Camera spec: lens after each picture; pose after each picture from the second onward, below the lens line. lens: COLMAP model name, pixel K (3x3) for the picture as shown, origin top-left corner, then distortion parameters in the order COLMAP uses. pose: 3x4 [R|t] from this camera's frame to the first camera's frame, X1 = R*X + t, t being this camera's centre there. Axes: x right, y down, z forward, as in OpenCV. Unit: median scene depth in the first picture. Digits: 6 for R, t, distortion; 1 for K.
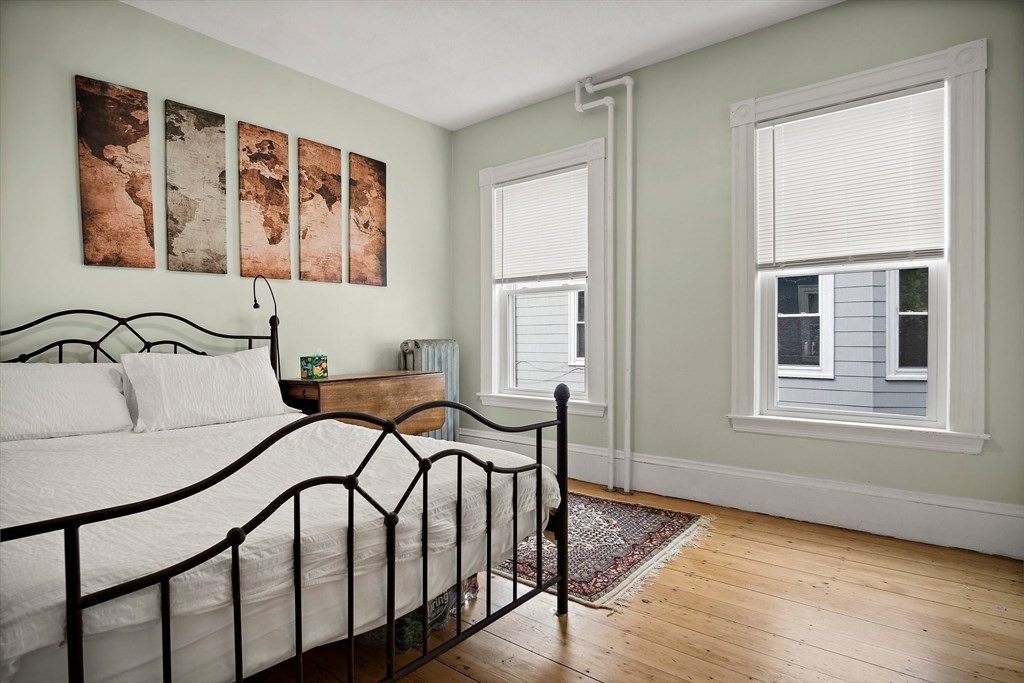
lens RADIAL K [[549.4, 0, 513.0], [0, 549.4, 339.2], [0, 0, 1]] dist [-0.021888, 0.004153]
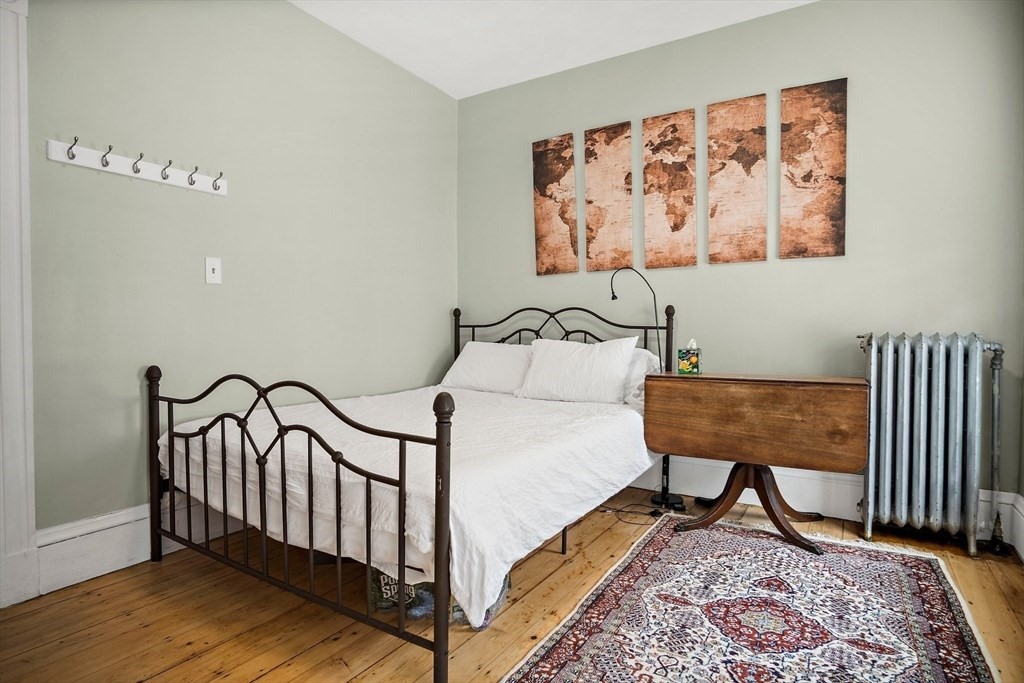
lens RADIAL K [[549.4, 0, 512.7], [0, 549.4, 341.8], [0, 0, 1]] dist [-0.021888, 0.004153]
pose [[0.123062, 0.027827, -0.992009, 0.509892], [-0.008325, 0.999601, 0.027008, -0.002591], [0.992364, 0.004935, 0.123245, 0.623740]]
